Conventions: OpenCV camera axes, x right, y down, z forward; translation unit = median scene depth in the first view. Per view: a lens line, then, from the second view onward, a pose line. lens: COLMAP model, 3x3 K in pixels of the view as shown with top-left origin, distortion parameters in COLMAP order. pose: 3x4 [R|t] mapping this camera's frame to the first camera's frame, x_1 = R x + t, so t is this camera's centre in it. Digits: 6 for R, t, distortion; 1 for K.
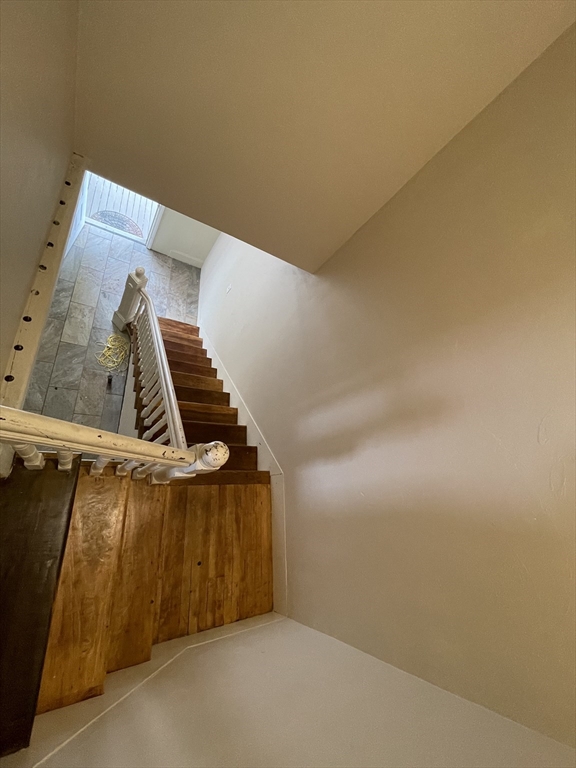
lens RADIAL K [[310.7, 0, 285.0], [0, 310.7, 383.7], [0, 0, 1]] dist [-0.000217, -0.000569]
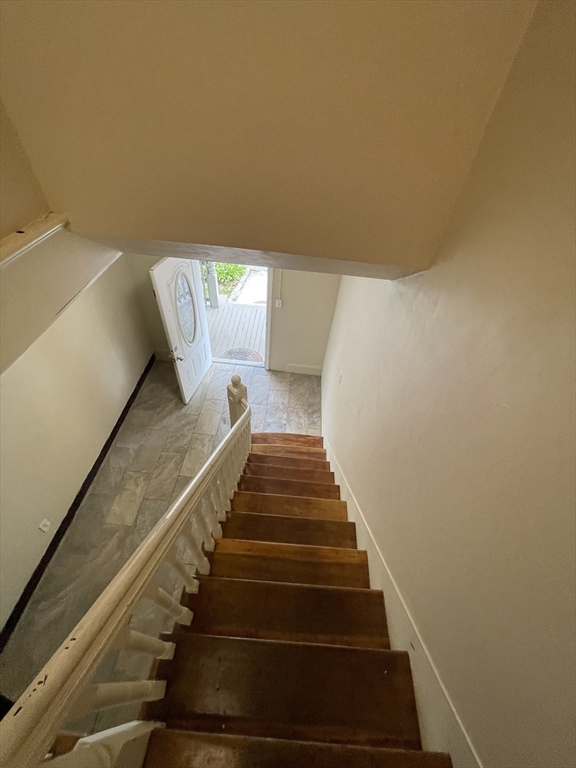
lens RADIAL K [[310.7, 0, 286.6], [0, 310.7, 380.3], [0, 0, 1]] dist [-0.000217, -0.000569]
pose [[0.864268, -0.269445, -0.424782, 0.036739], [0.077479, 0.905671, -0.416841, 0.020359], [0.497029, 0.327351, 0.803619, 0.338540]]
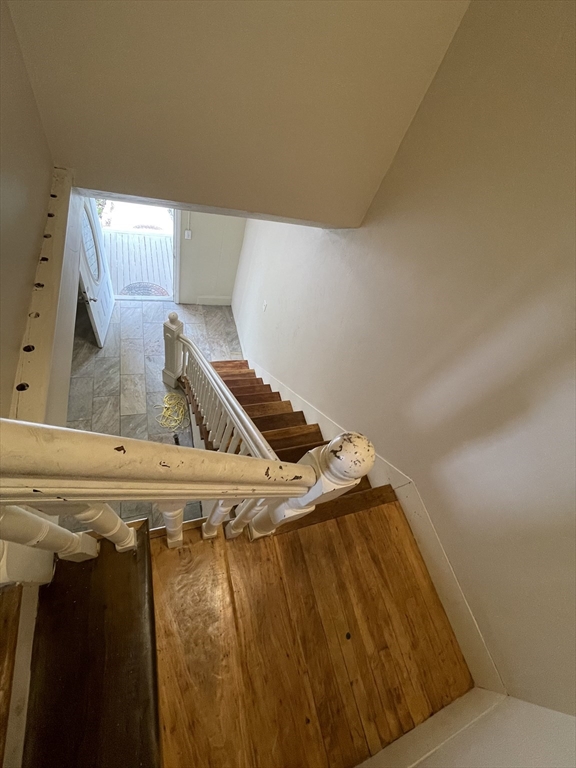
lens RADIAL K [[310.7, 0, 287.2], [0, 310.7, 382.6], [0, 0, 1]] dist [-0.000217, -0.000569]
pose [[0.936414, -0.320369, -0.143148, -0.066174], [0.305011, 0.944843, -0.119333, 0.043580], [0.173483, 0.068084, 0.982481, 0.136486]]
